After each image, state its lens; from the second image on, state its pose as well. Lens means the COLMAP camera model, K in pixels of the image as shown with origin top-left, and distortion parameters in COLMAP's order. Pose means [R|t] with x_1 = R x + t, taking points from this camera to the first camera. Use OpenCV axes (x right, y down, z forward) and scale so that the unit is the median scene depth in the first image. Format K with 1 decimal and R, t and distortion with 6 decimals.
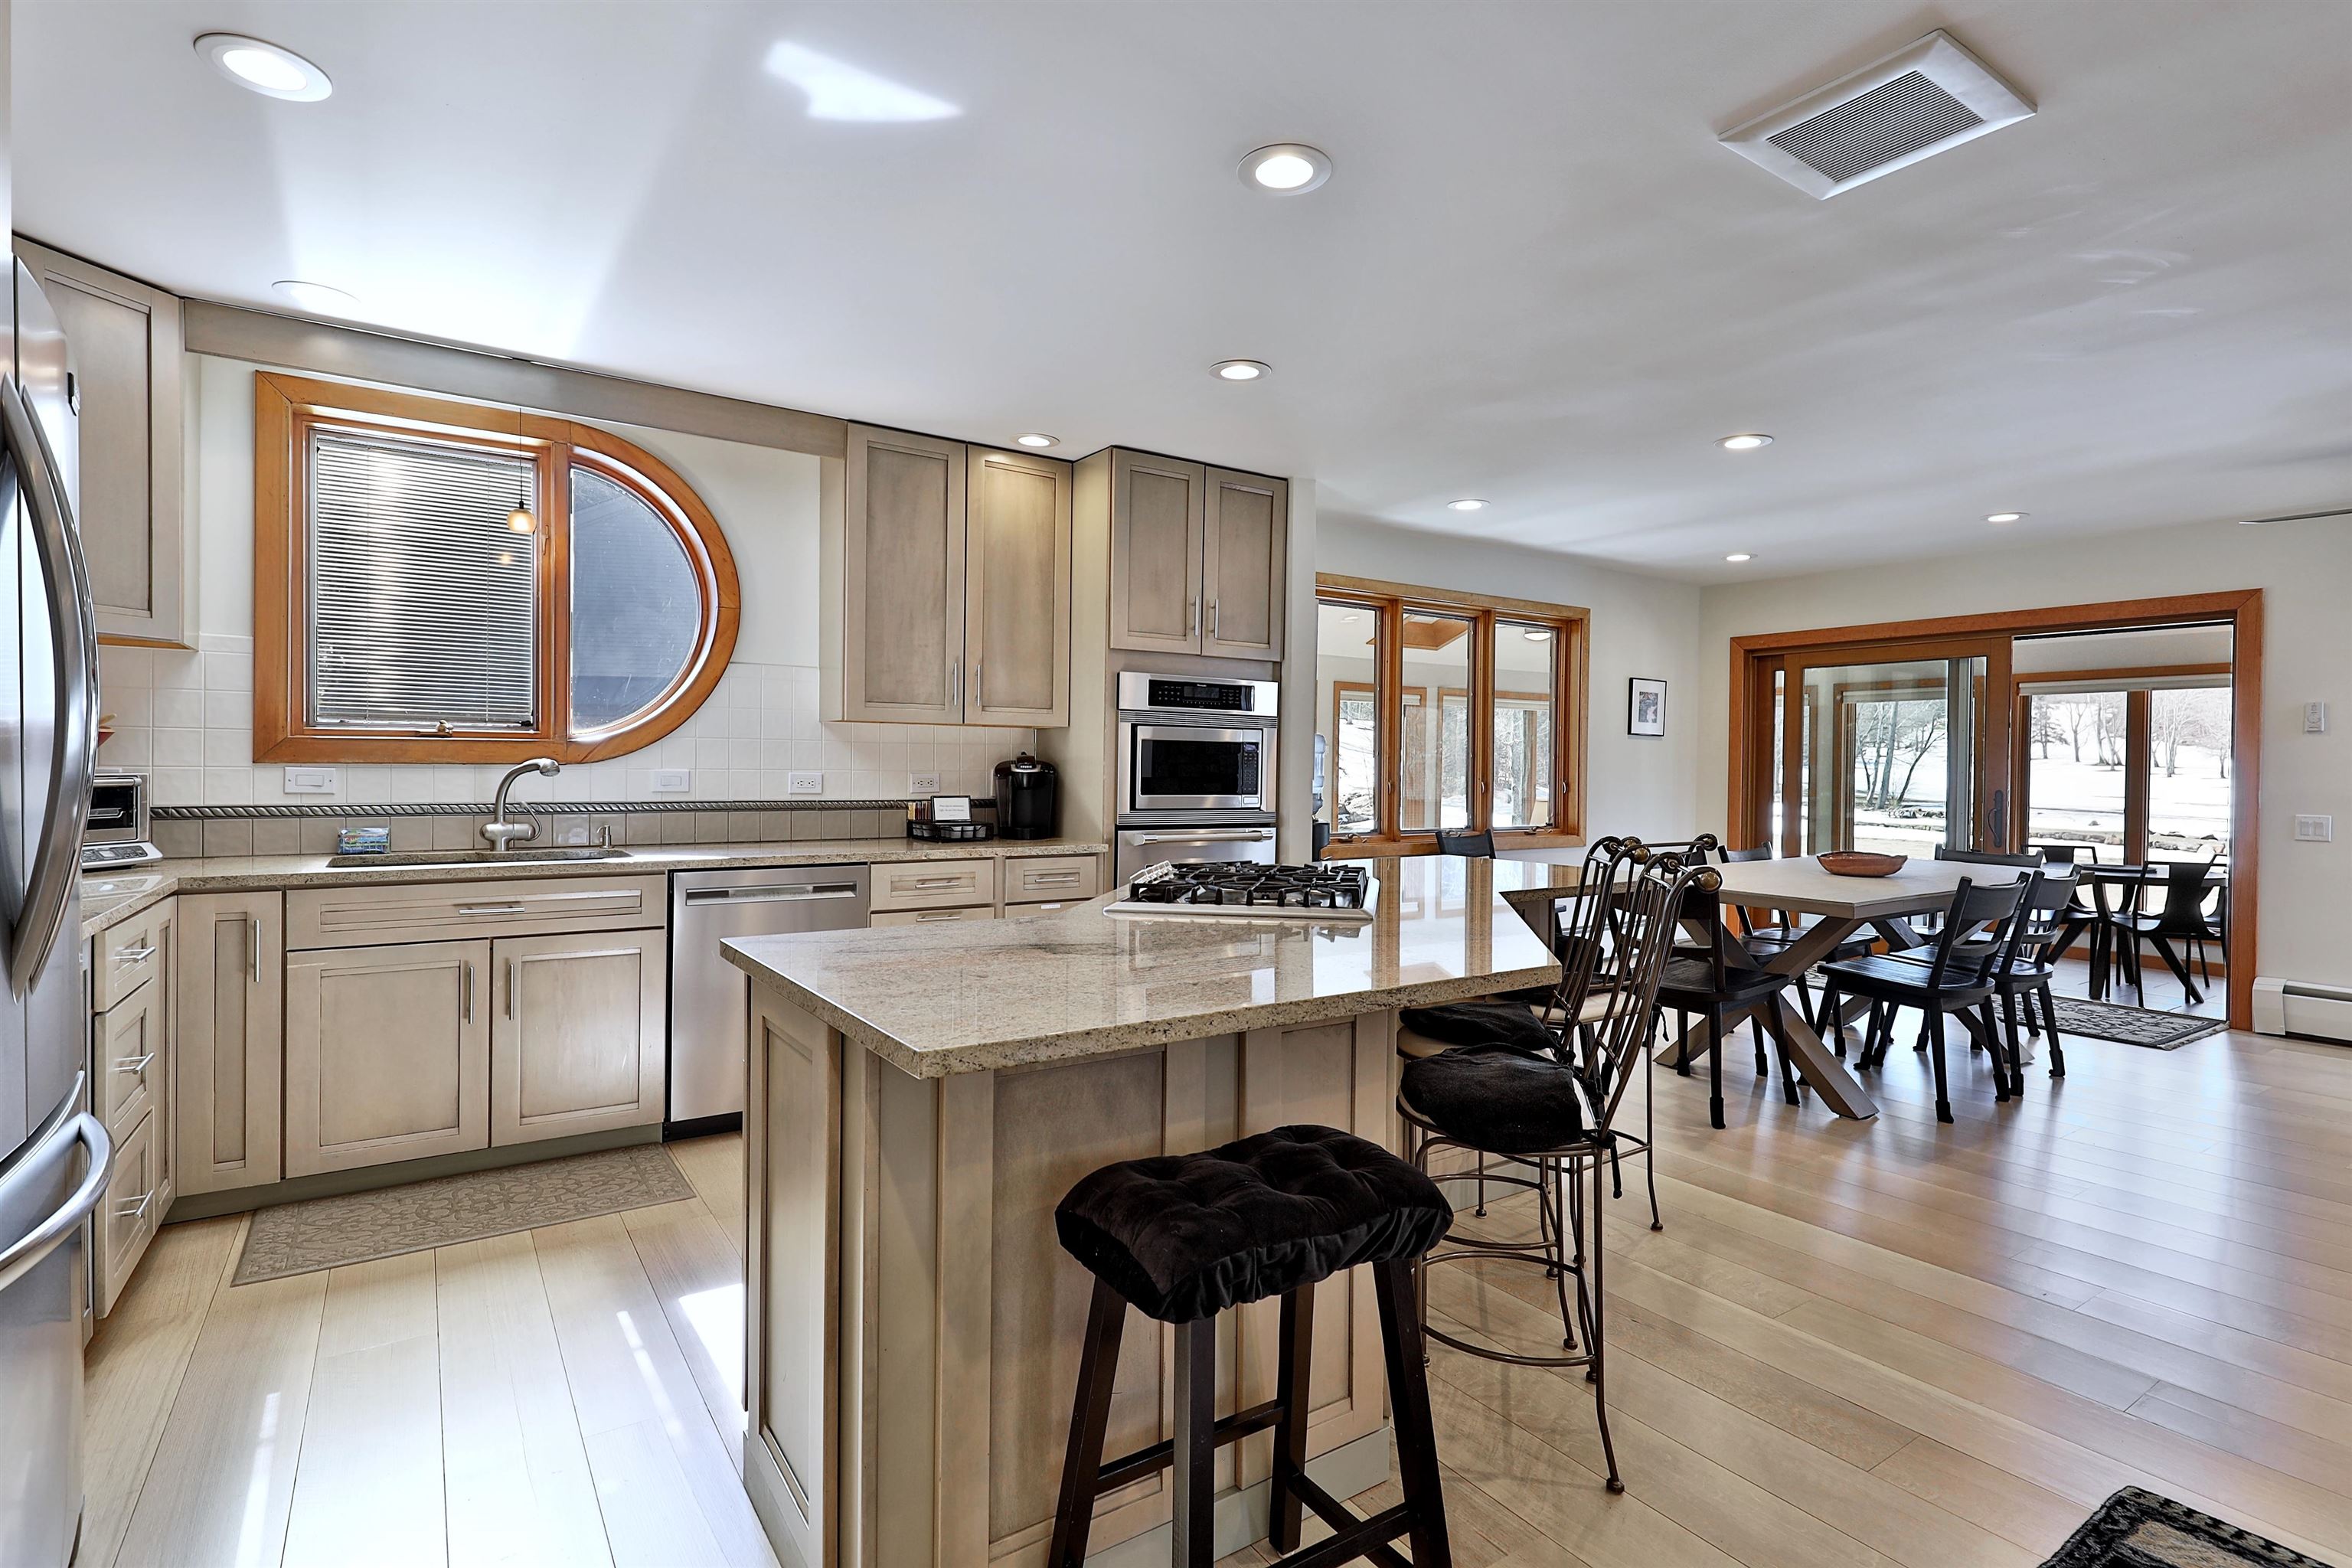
lens RADIAL K [[1127.4, 0, 1149.9], [0, 1127.4, 781.2], [0, 0, 1]] dist [-0.004062, -0.000656]
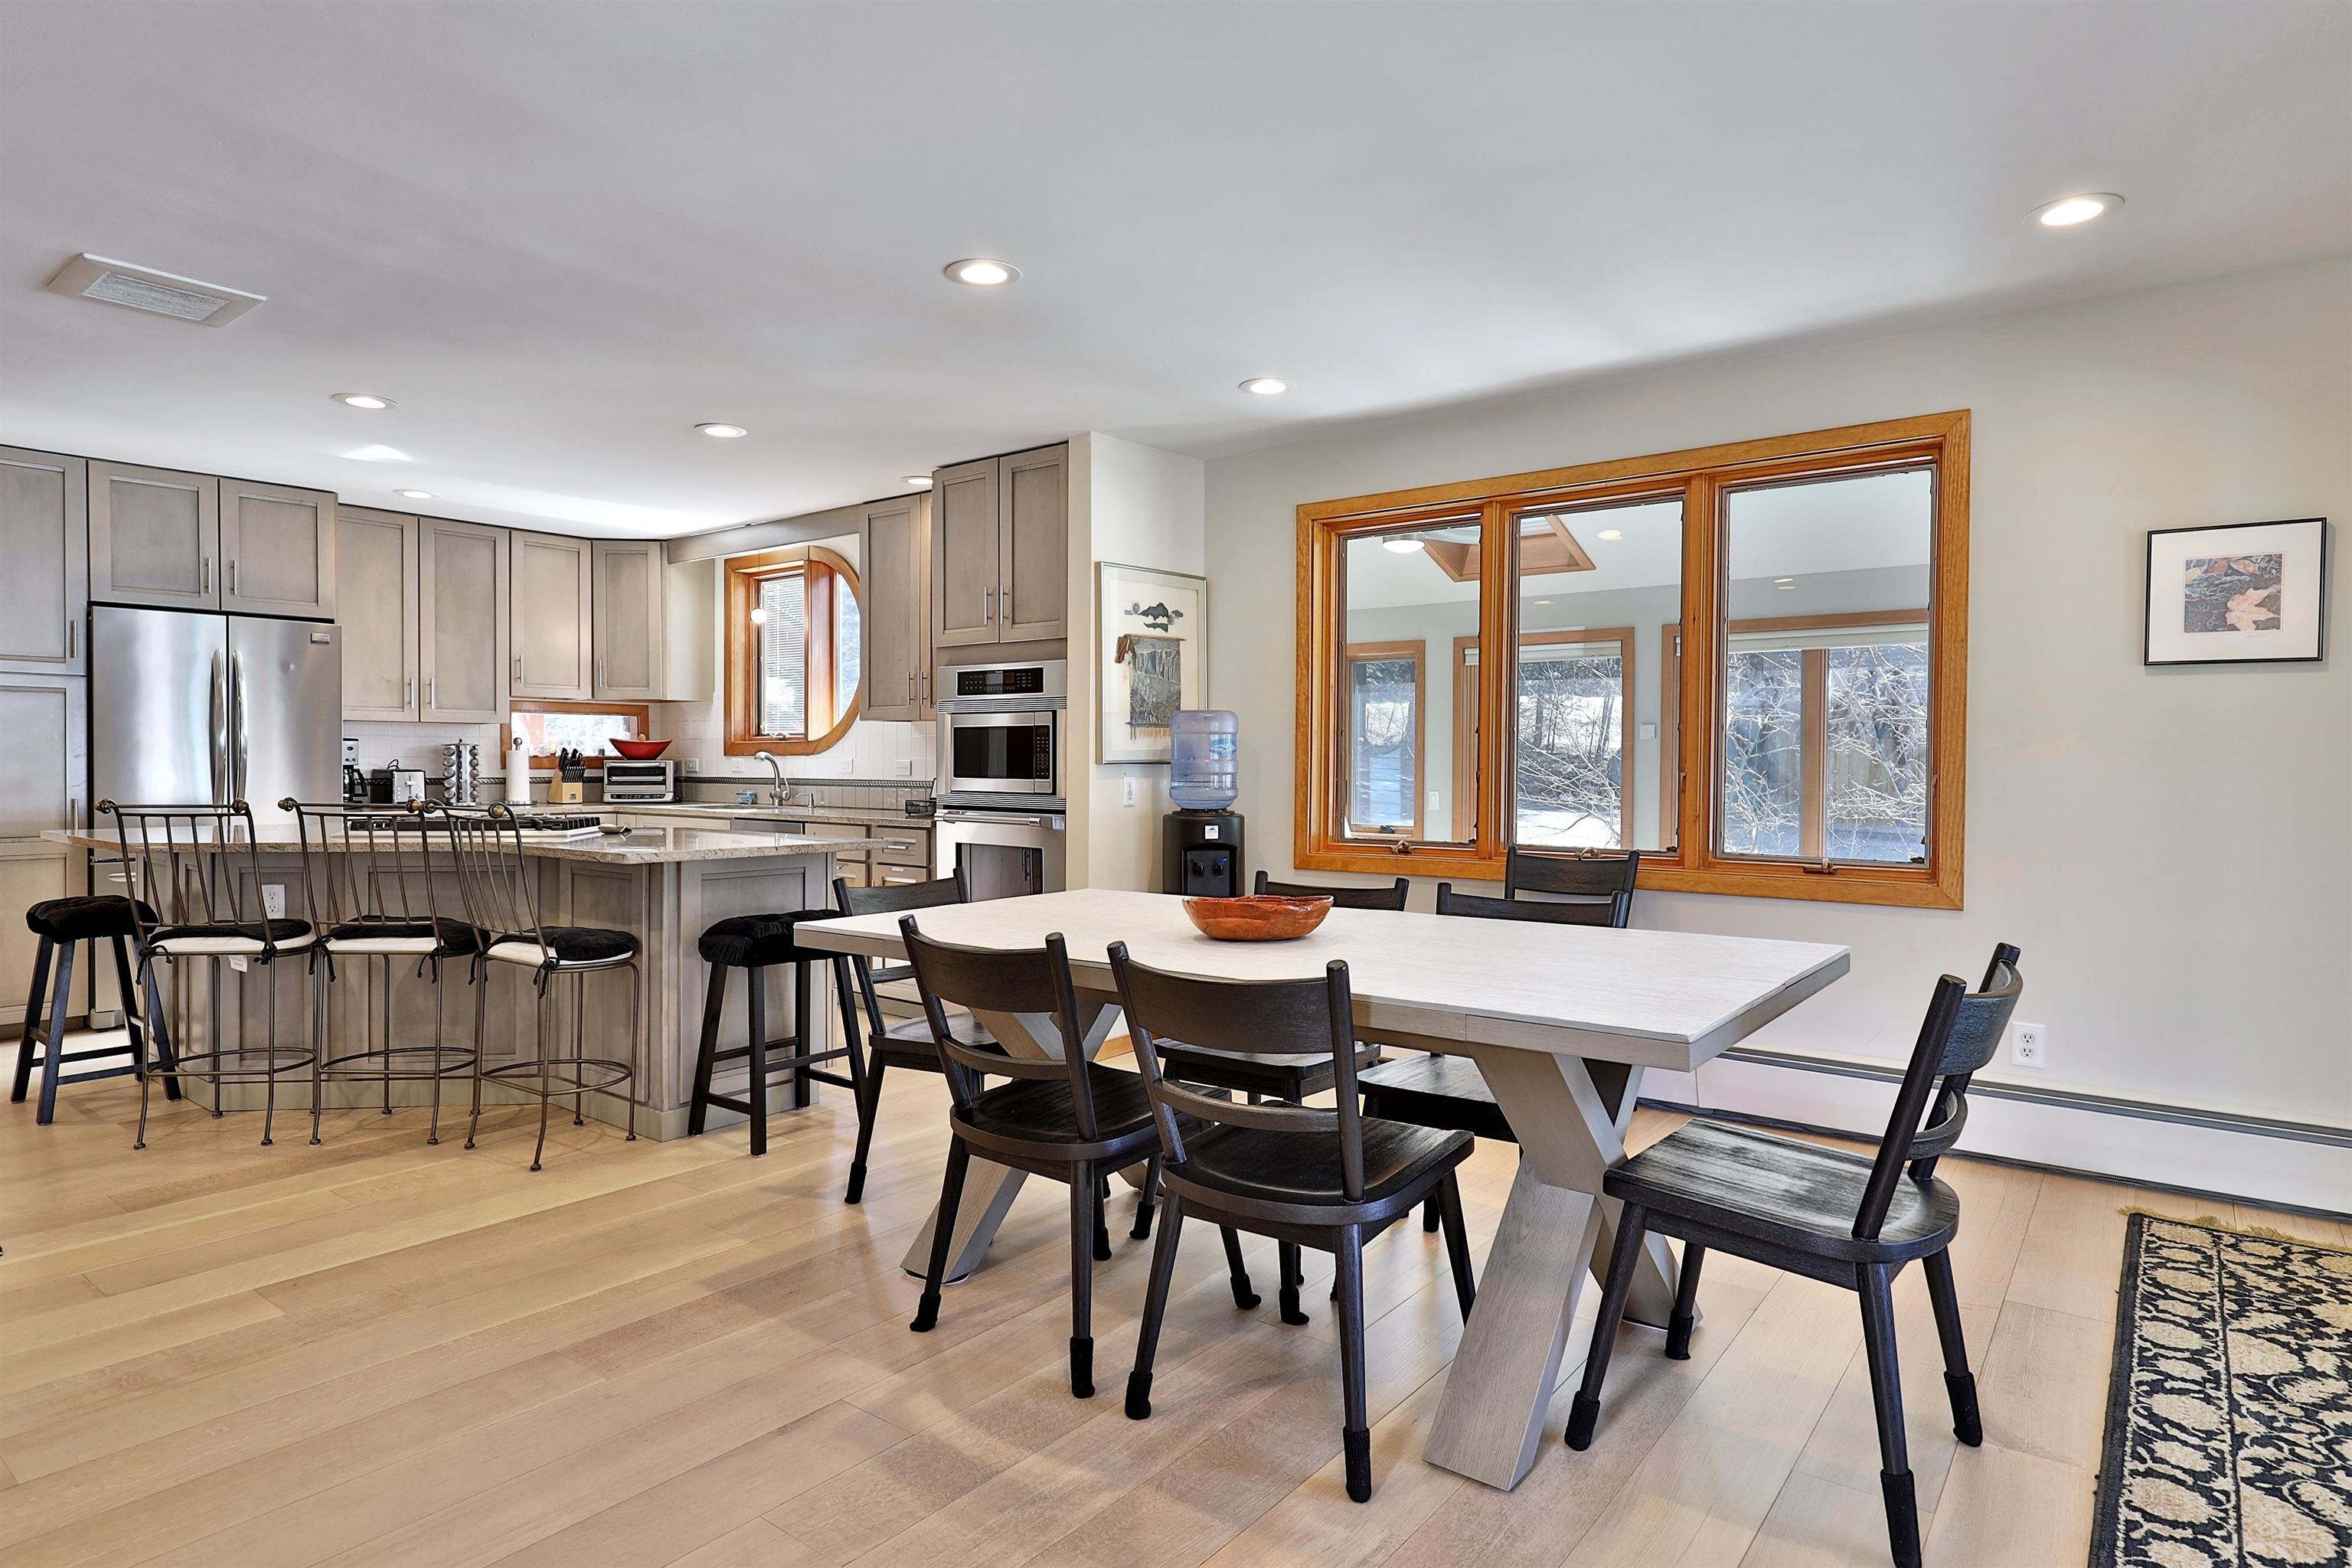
lens RADIAL K [[1268.9, 0, 1211.2], [0, 1268.9, 782.1], [0, 0, 1]] dist [-0.017982, 0.000011]
pose [[0.332007, 0.008004, -0.943243, 1.239354], [-0.010941, 0.999929, 0.004634, 0.008163], [0.943213, 0.008781, 0.332071, 0.824976]]
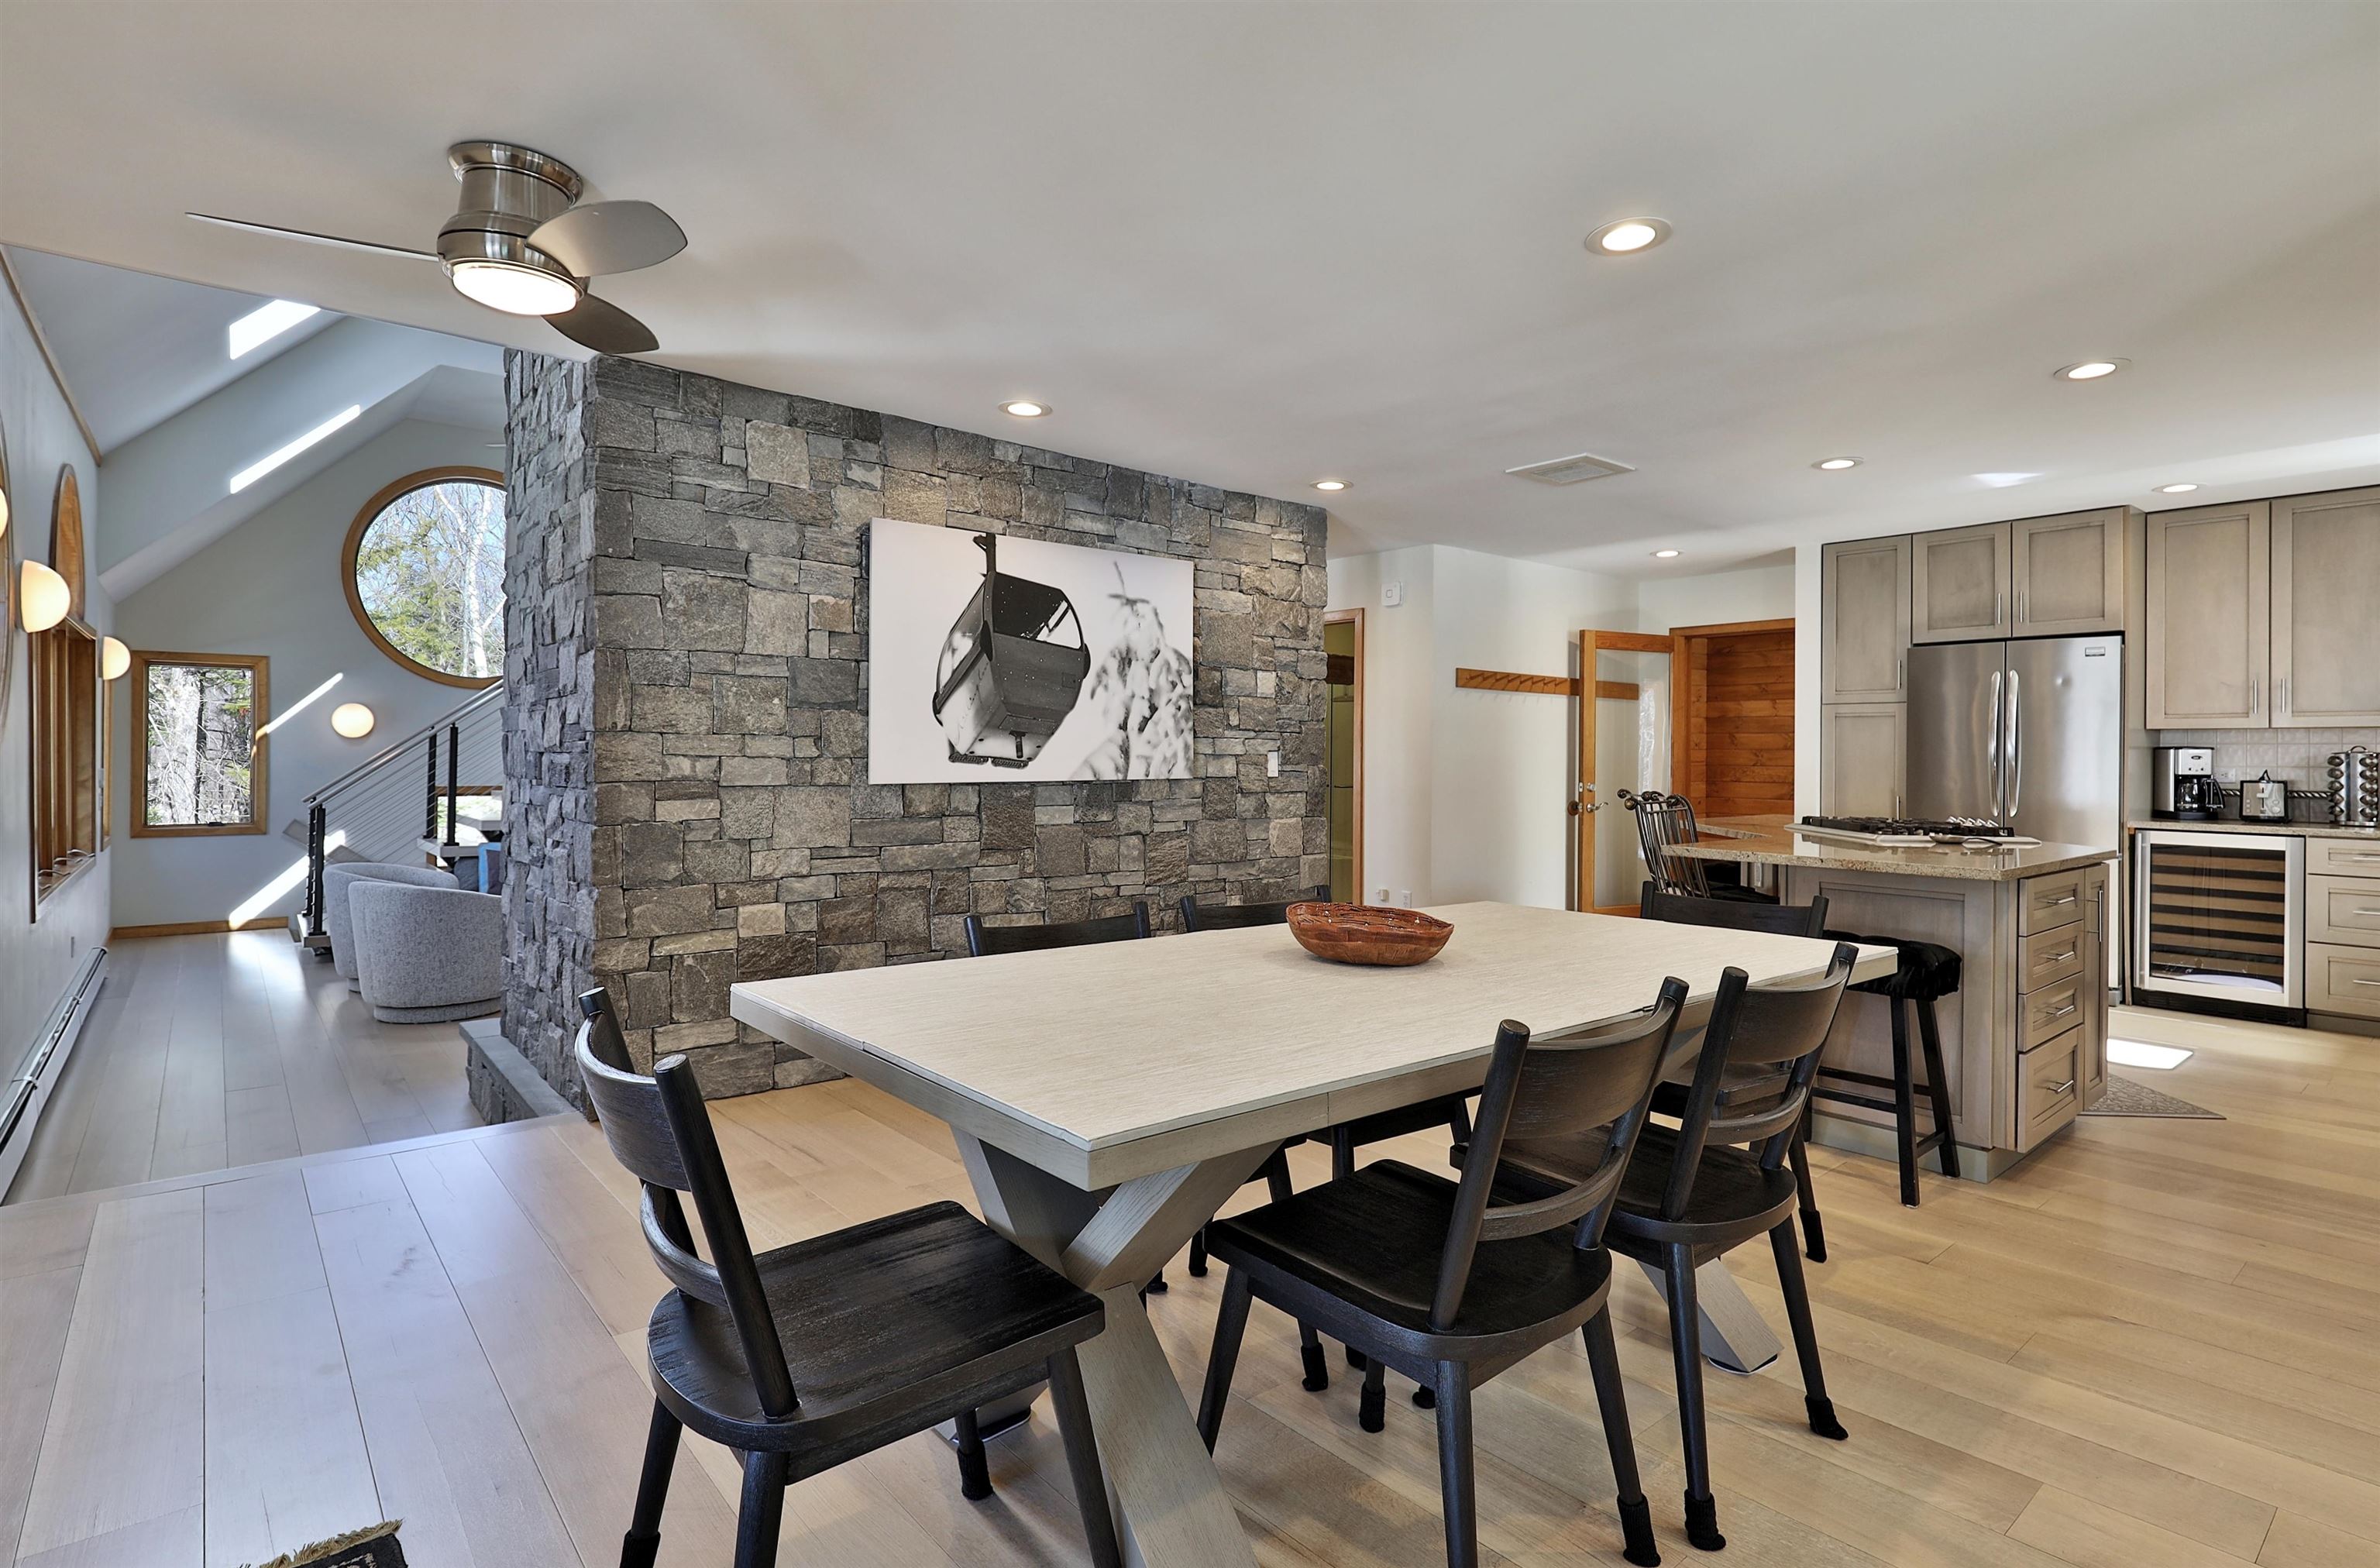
lens RADIAL K [[1166.2, 0, 1203.0], [0, 1166.2, 752.8], [0, 0, 1]] dist [0.000097, 0.002468]
pose [[-0.990982, -0.019351, -0.132593, 0.811299], [-0.020205, 0.999783, 0.005099, -0.002404], [0.132465, 0.007732, -0.991157, 1.530110]]
